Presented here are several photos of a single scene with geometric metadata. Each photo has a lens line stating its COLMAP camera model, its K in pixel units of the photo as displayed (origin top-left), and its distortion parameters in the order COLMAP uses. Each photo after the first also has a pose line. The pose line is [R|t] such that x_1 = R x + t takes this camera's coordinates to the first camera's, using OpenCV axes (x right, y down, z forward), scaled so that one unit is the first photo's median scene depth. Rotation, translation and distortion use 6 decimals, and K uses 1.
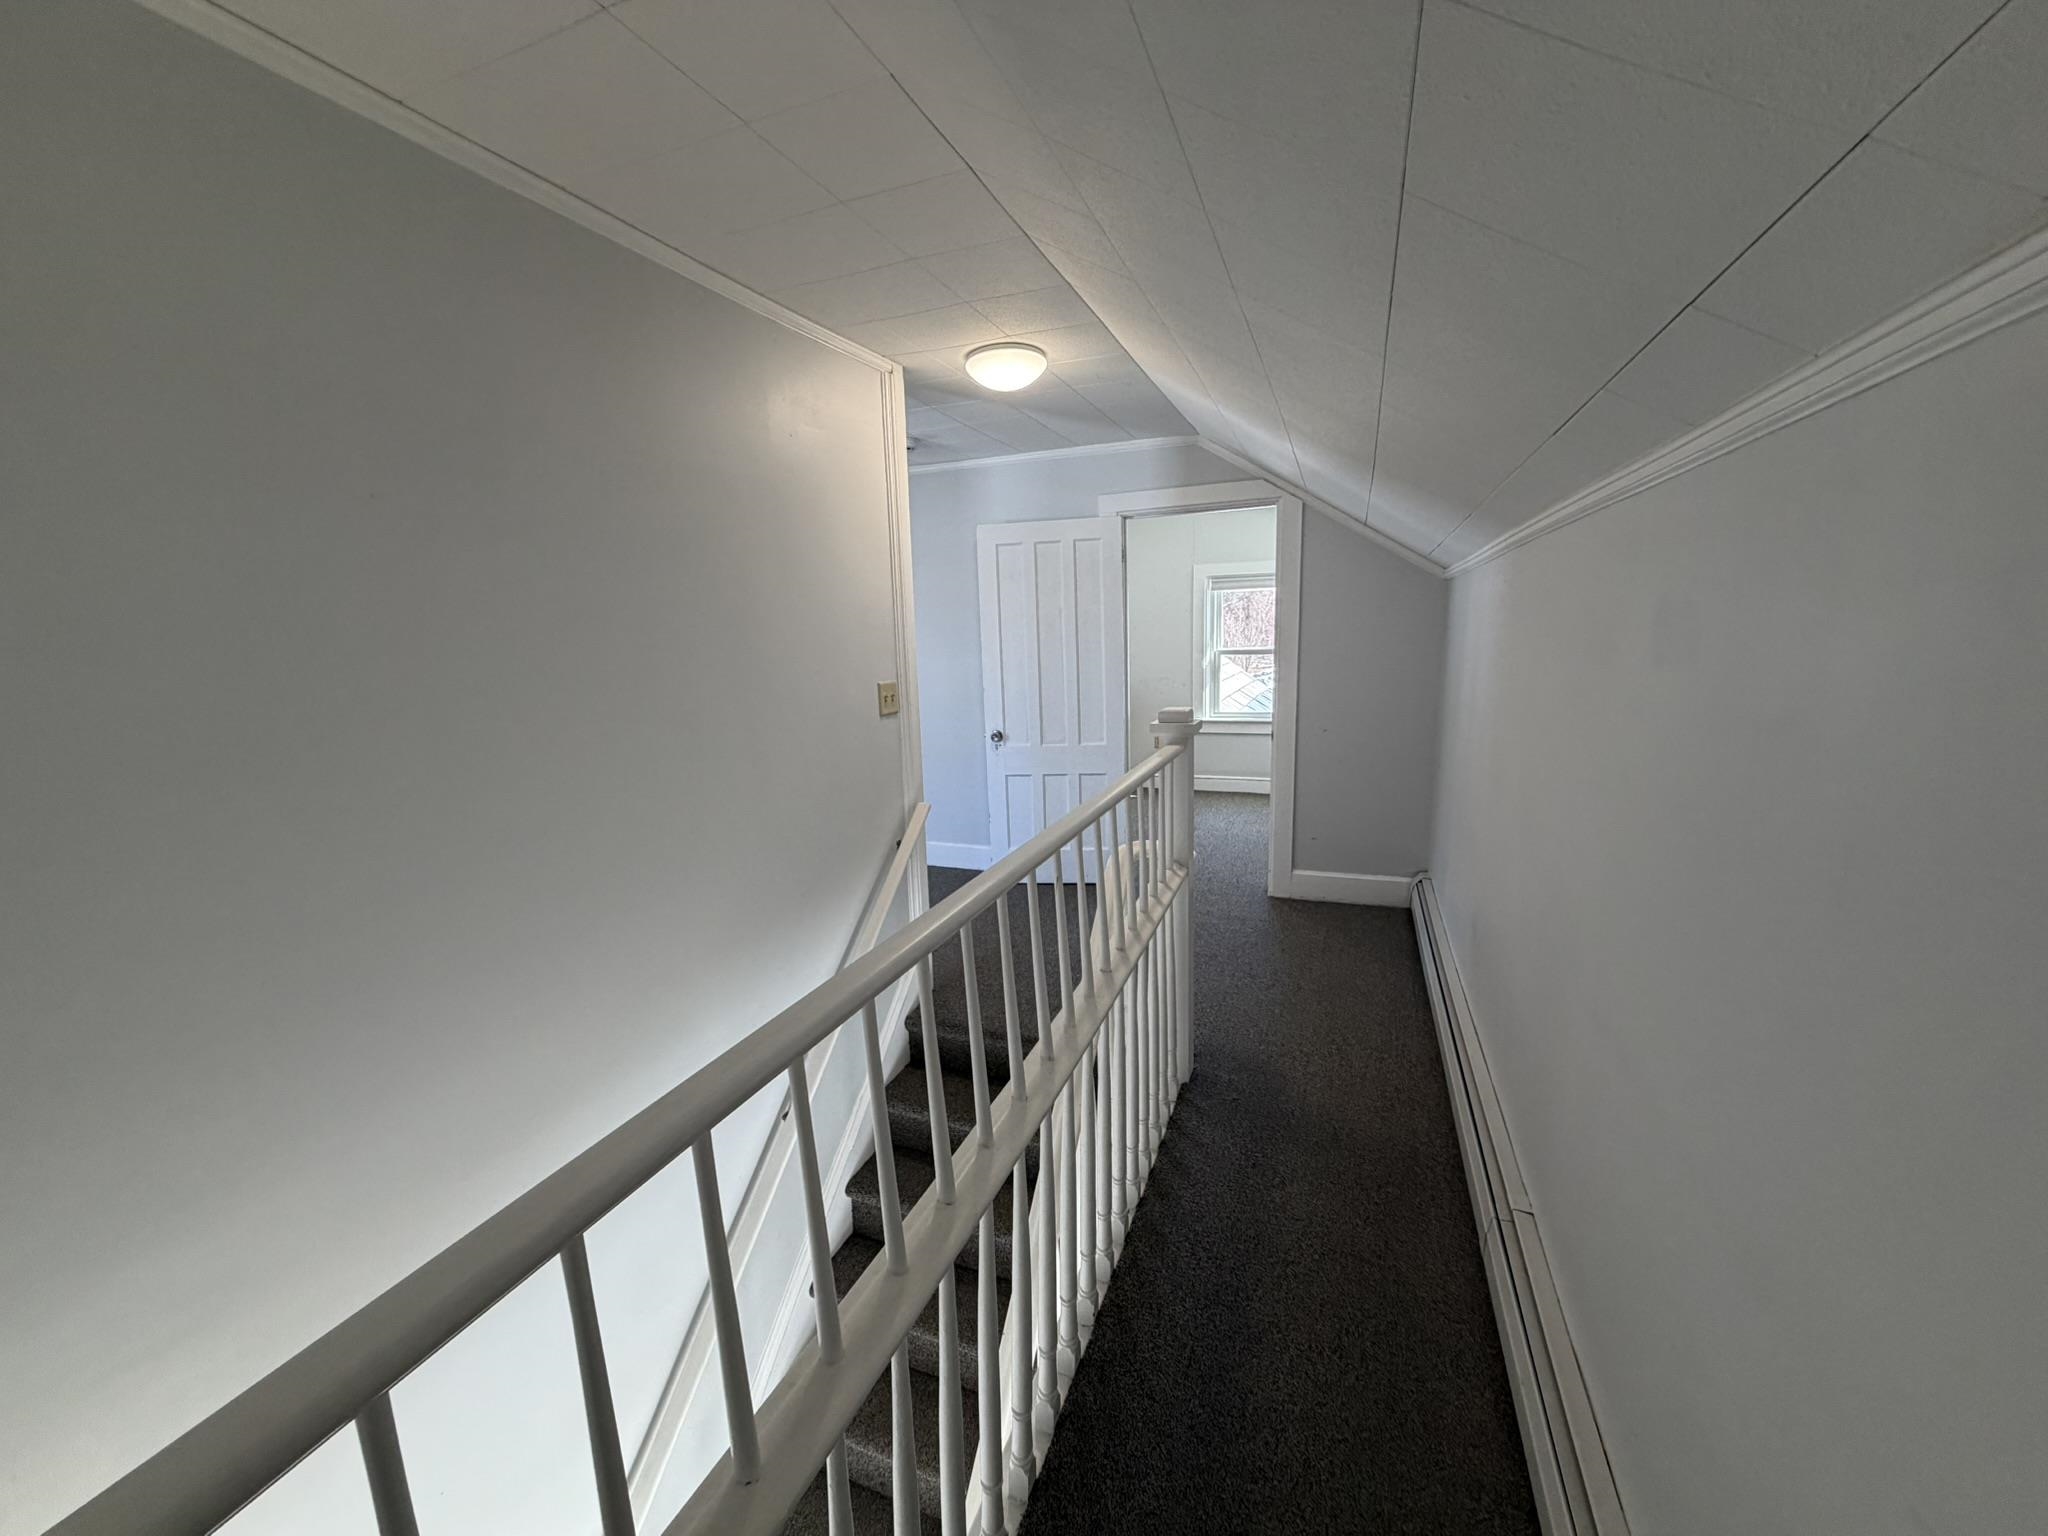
lens RADIAL K [[812.2, 0, 1020.2], [0, 812.2, 767.4], [0, 0, 1]] dist [-0.003647, 0.001125]
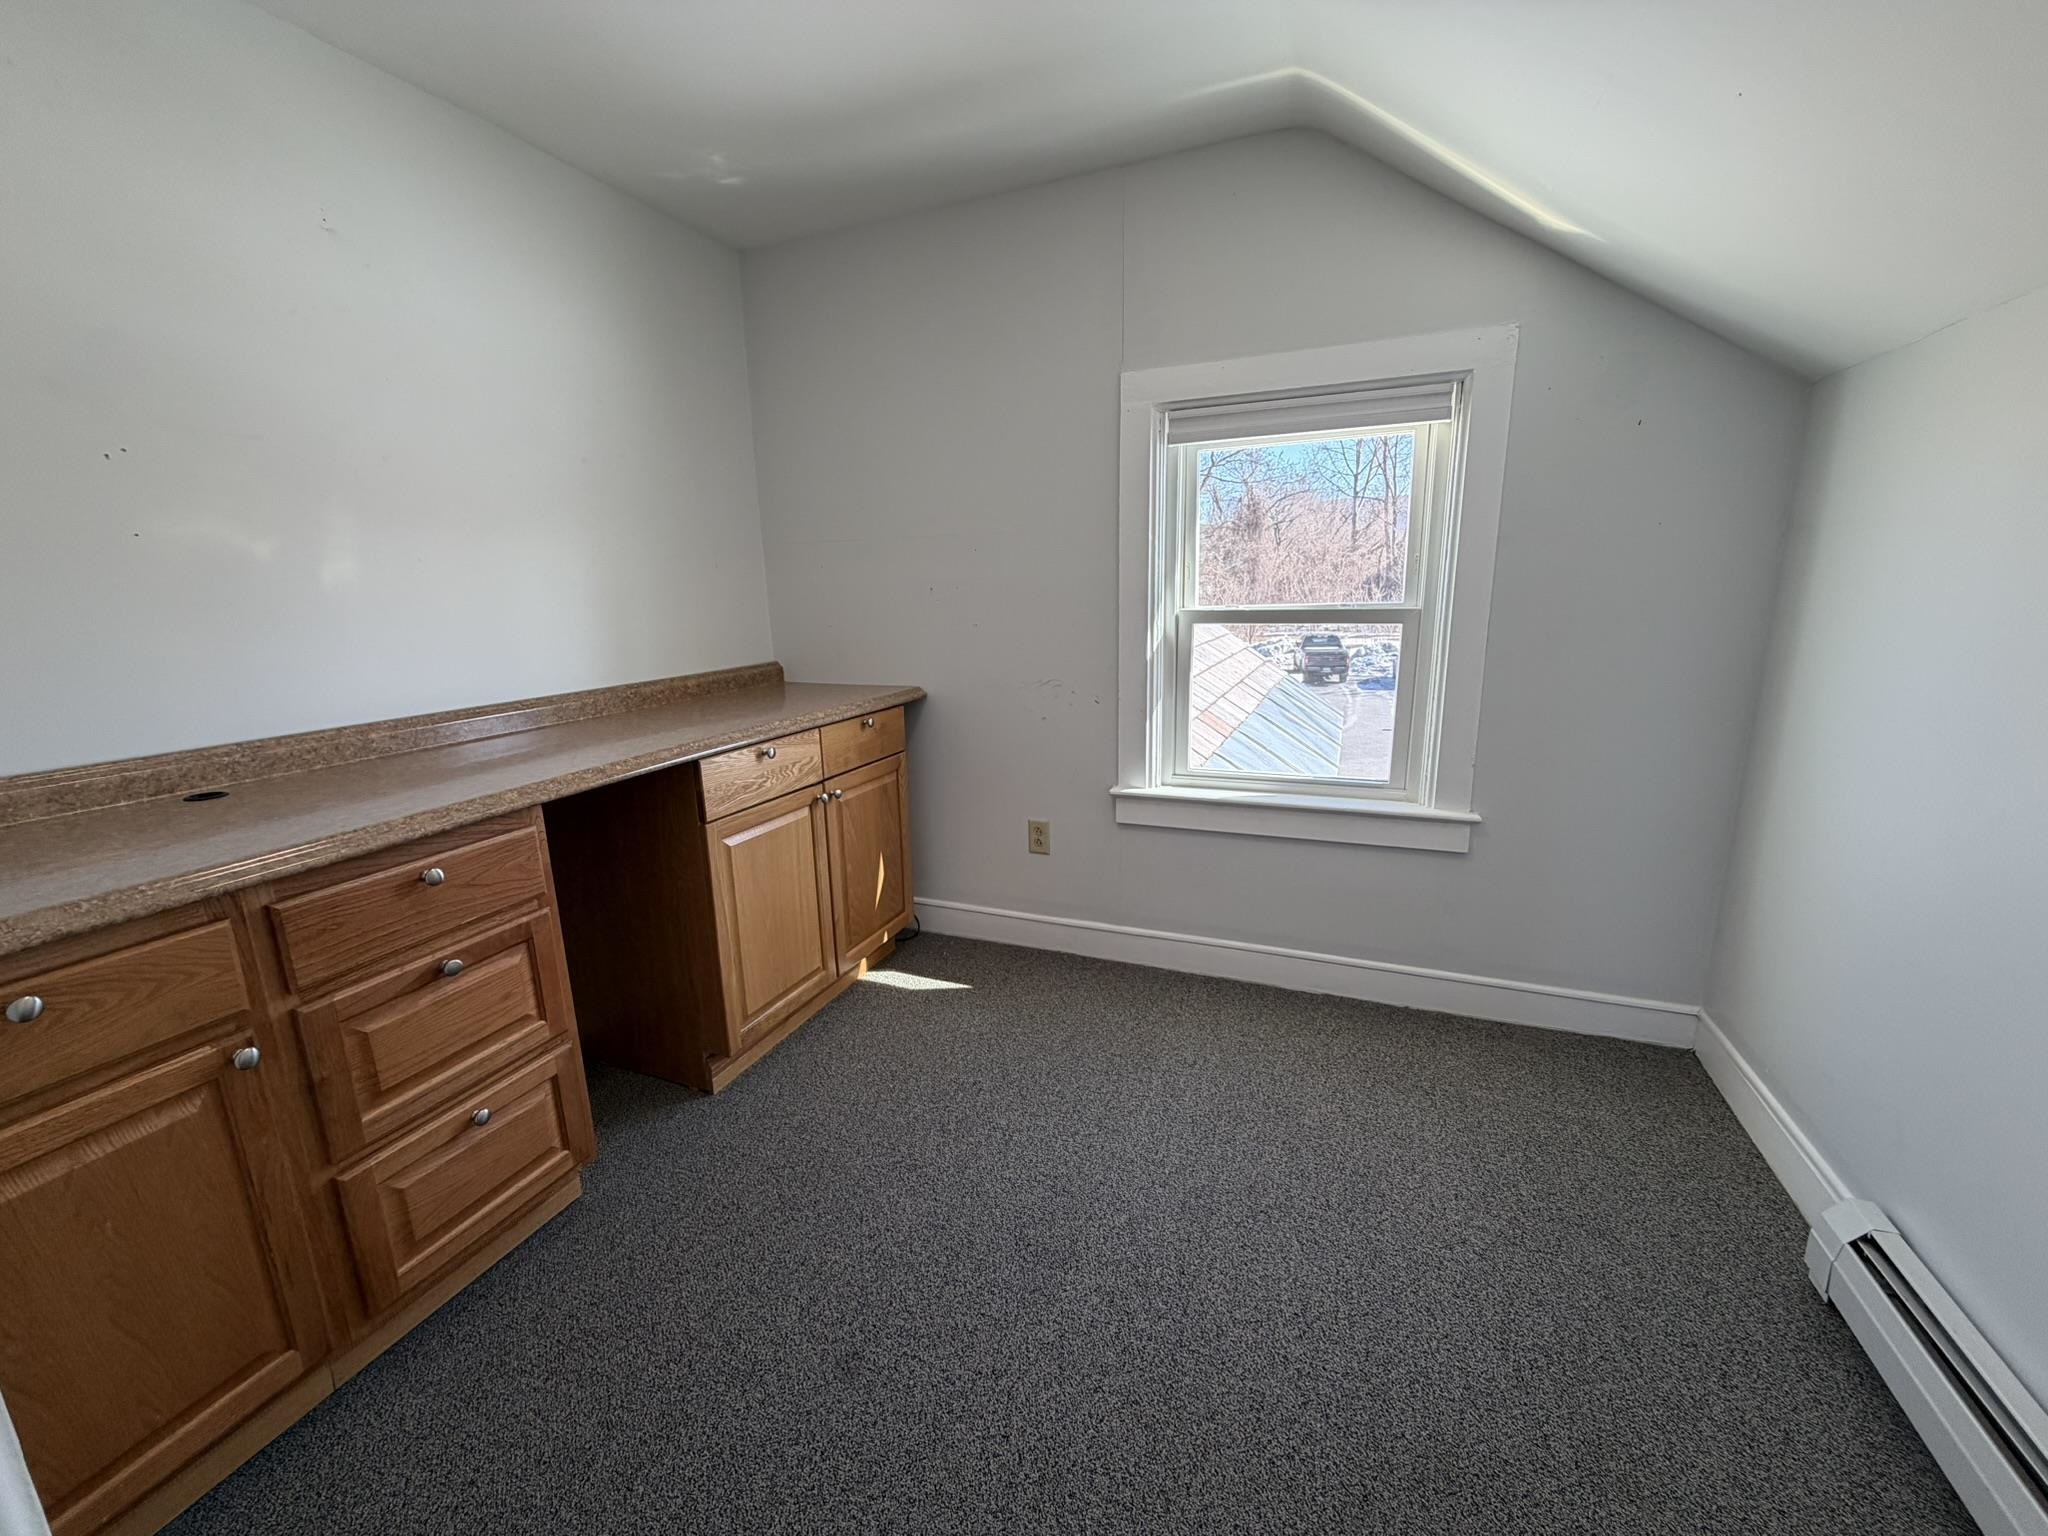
lens RADIAL K [[812.2, 0, 1020.2], [0, 812.2, 767.4], [0, 0, 1]] dist [-0.003647, 0.001125]
pose [[0.999959, 0.008978, -0.000947, 0.203457], [-0.008931, 0.999079, 0.041981, -0.105194], [0.001323, -0.041971, 0.999118, 0.753514]]
